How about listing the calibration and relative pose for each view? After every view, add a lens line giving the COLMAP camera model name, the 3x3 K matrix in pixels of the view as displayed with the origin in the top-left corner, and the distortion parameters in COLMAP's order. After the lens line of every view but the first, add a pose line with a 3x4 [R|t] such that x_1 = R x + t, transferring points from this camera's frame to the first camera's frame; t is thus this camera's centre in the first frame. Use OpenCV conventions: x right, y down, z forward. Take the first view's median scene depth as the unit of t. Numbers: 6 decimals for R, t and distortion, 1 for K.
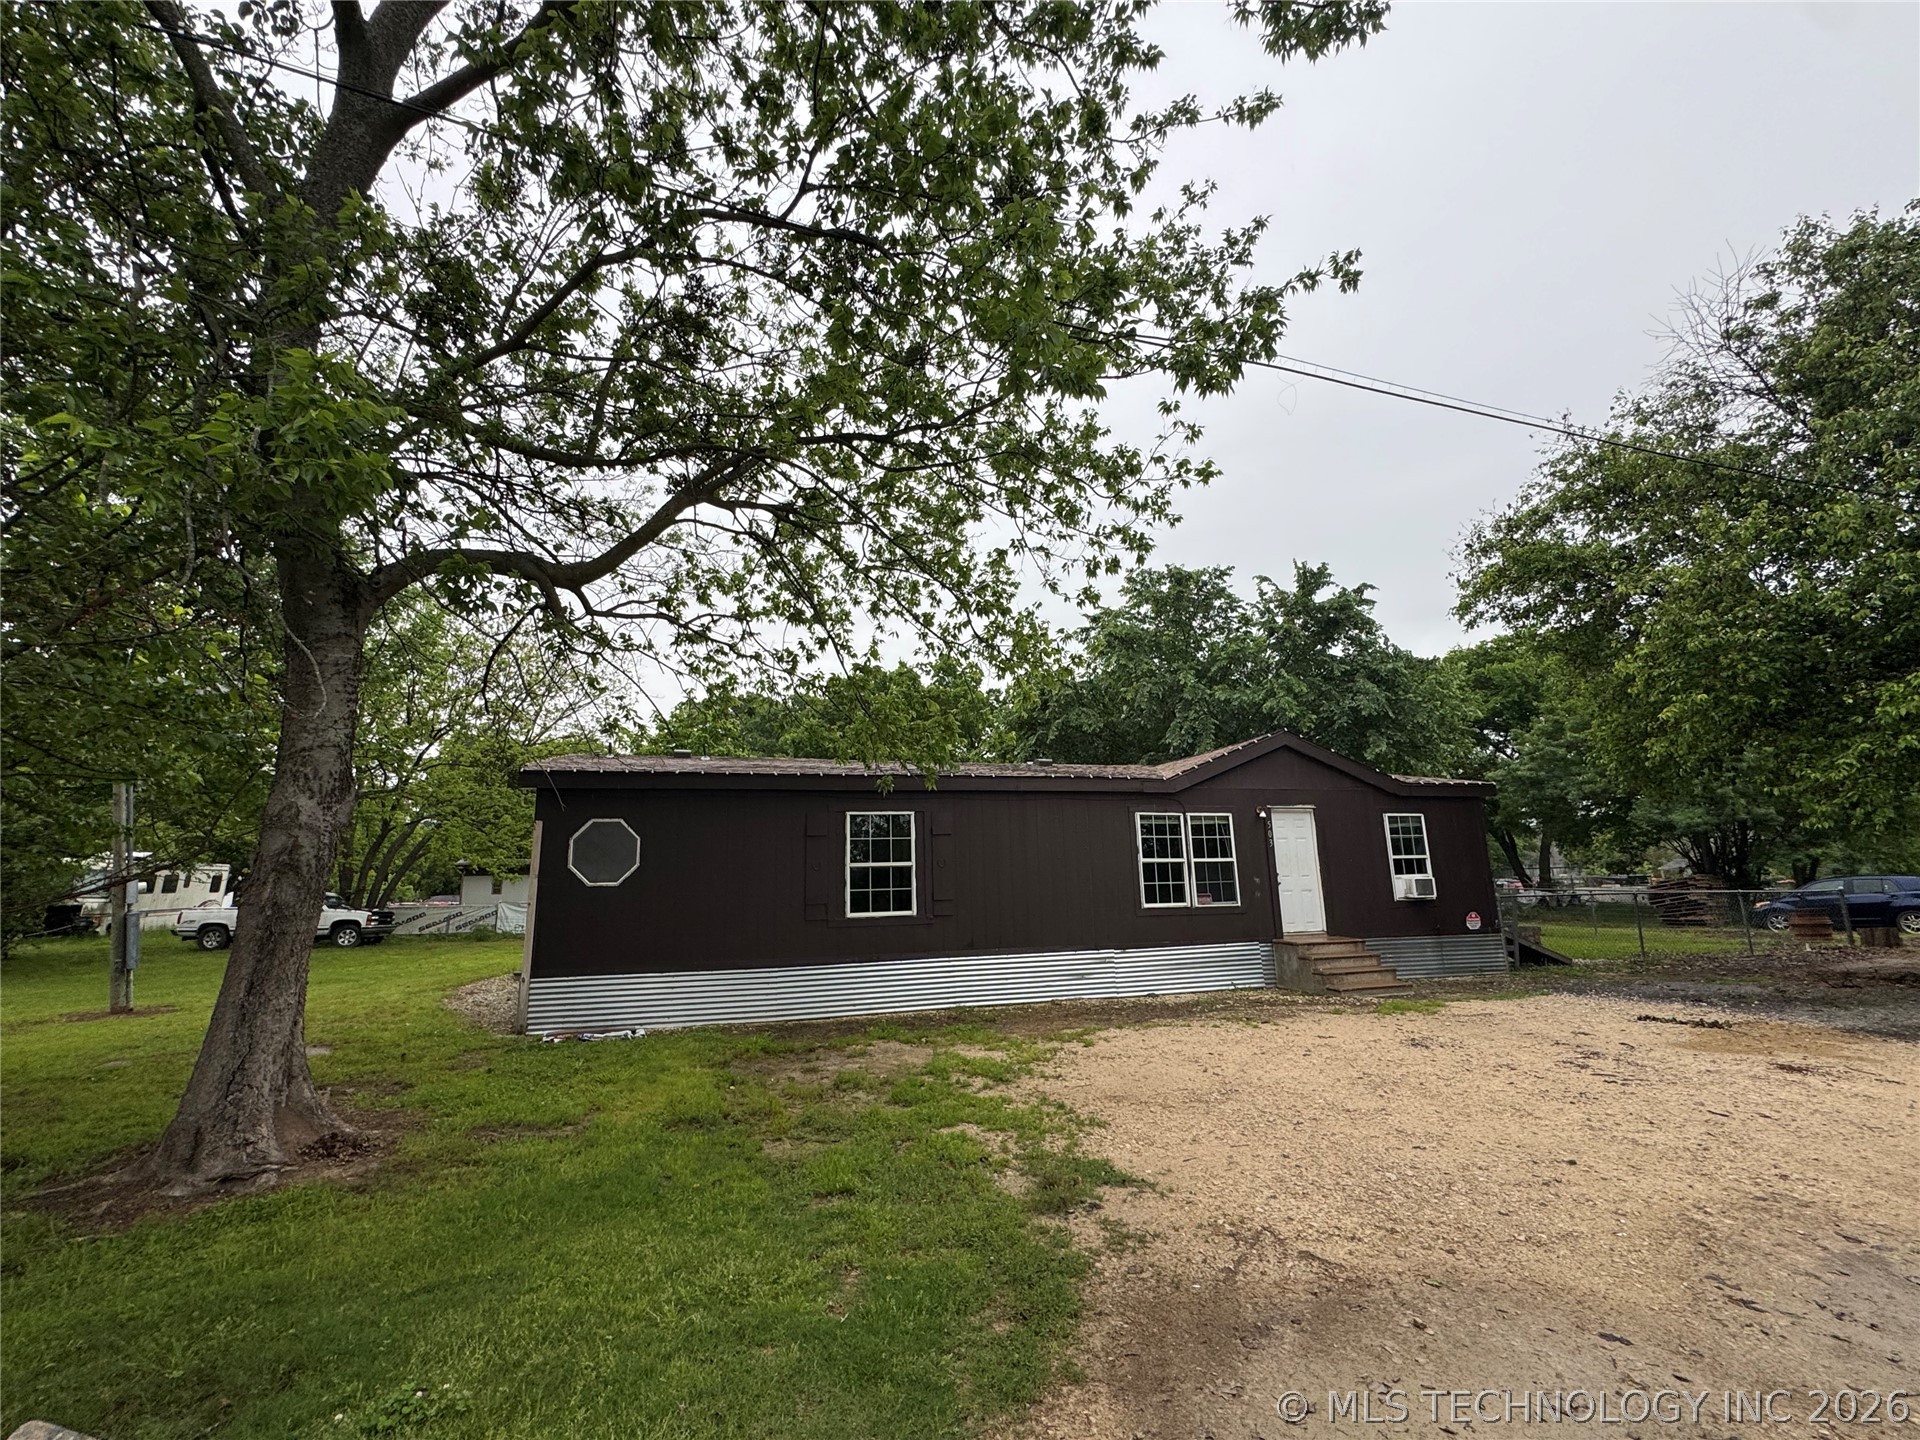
lens RADIAL K [[828.4, 0, 960.0], [0, 828.4, 720.0], [0, 0, 1]] dist [-0.003857, 0.000135]
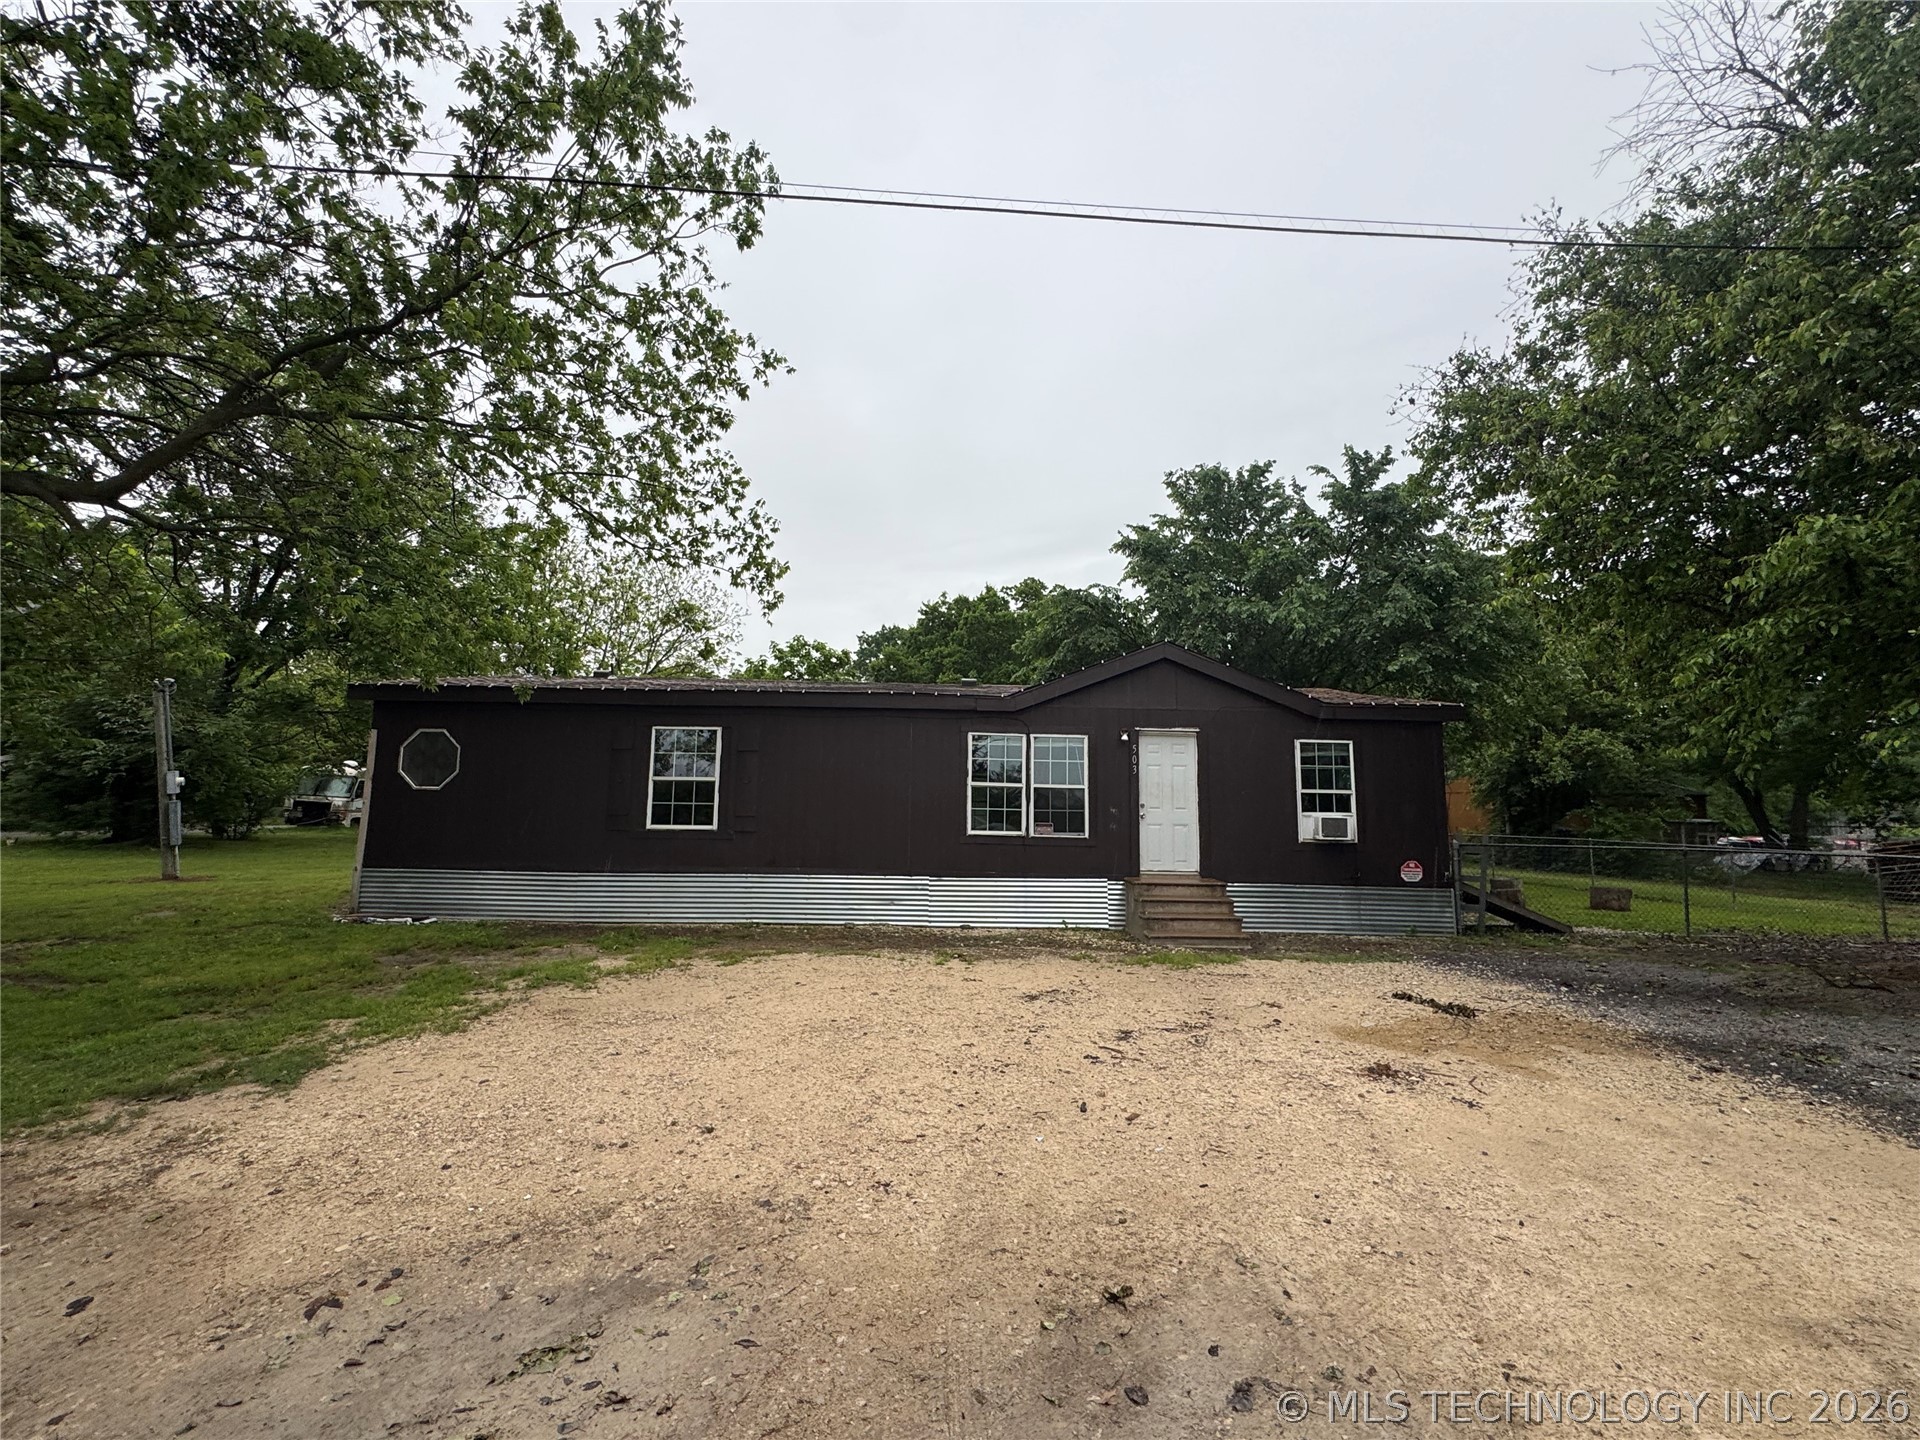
lens RADIAL K [[828.4, 0, 960.0], [0, 828.4, 720.0], [0, 0, 1]] dist [-0.003857, 0.000135]
pose [[0.964640, 0.009294, -0.263409, 0.776422], [0.011889, 0.996827, 0.078709, 0.044545], [0.263304, -0.079057, 0.961468, 0.200986]]
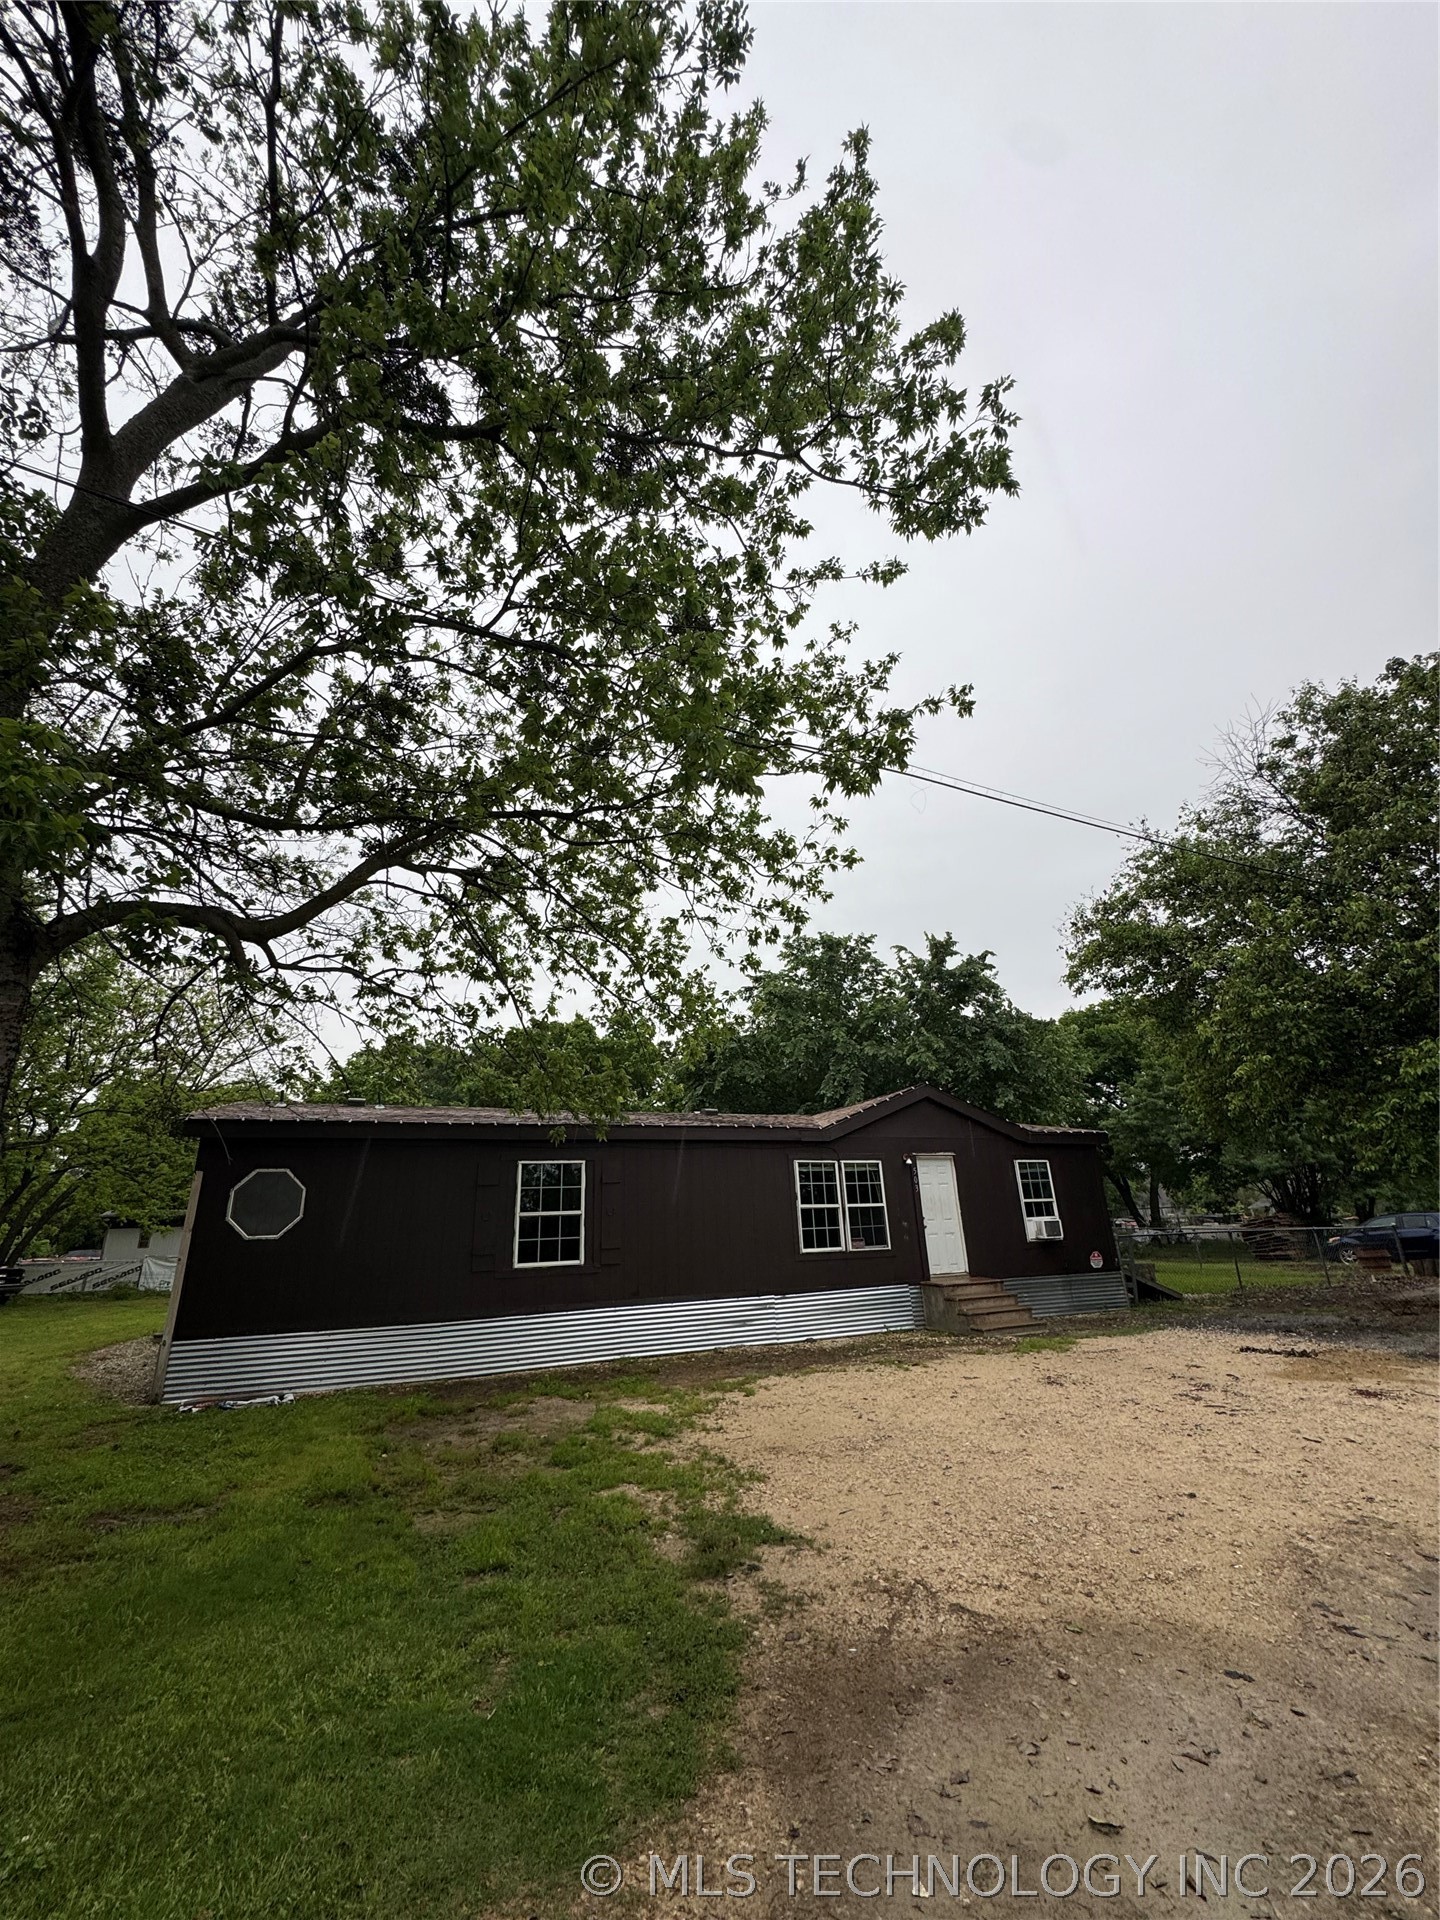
lens RADIAL K [[768.2, 0, 721.7], [0, 768.2, 957.0], [0, 0, 1]] dist [-0.004923, 0.000445]
pose [[0.993349, 0.026358, 0.112083, 0.000856], [-0.009841, 0.989318, -0.145440, -0.005259], [-0.114719, 0.143370, 0.982998, -0.007810]]
